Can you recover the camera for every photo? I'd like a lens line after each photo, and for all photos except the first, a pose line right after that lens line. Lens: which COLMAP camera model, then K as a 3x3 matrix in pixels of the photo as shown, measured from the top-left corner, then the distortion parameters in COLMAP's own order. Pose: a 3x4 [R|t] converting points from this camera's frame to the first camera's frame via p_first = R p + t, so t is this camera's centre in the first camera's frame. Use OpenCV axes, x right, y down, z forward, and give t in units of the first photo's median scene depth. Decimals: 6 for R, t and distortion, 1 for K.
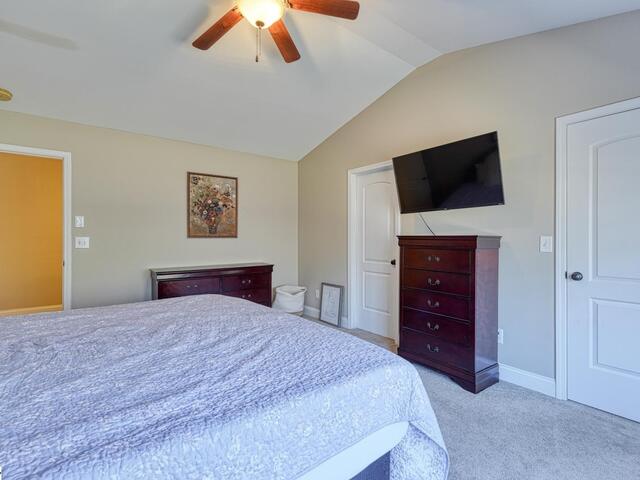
lens RADIAL K [[320.1, 0, 320.0], [0, 320.1, 240.0], [0, 0, 1]] dist [0.001323, 0.000115]
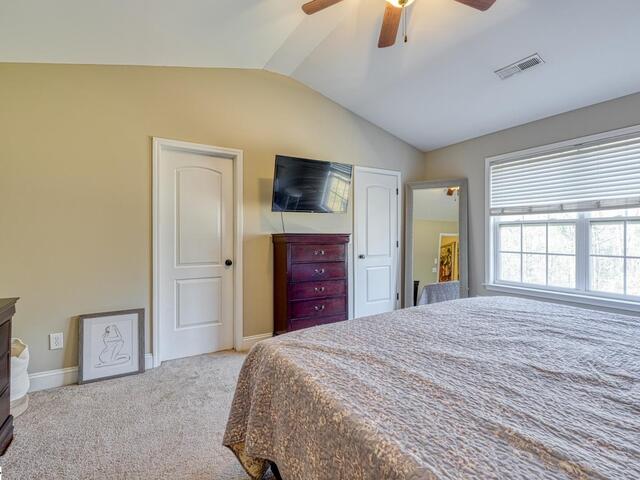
lens RADIAL K [[314.2, 0, 320.0], [0, 314.2, 240.0], [0, 0, 1]] dist [0.000667, -0.000046]
pose [[0.092490, -0.010666, 0.995656, -0.564528], [0.009088, 0.999910, 0.009868, -0.000431], [-0.995672, 0.008136, 0.092579, 0.601936]]
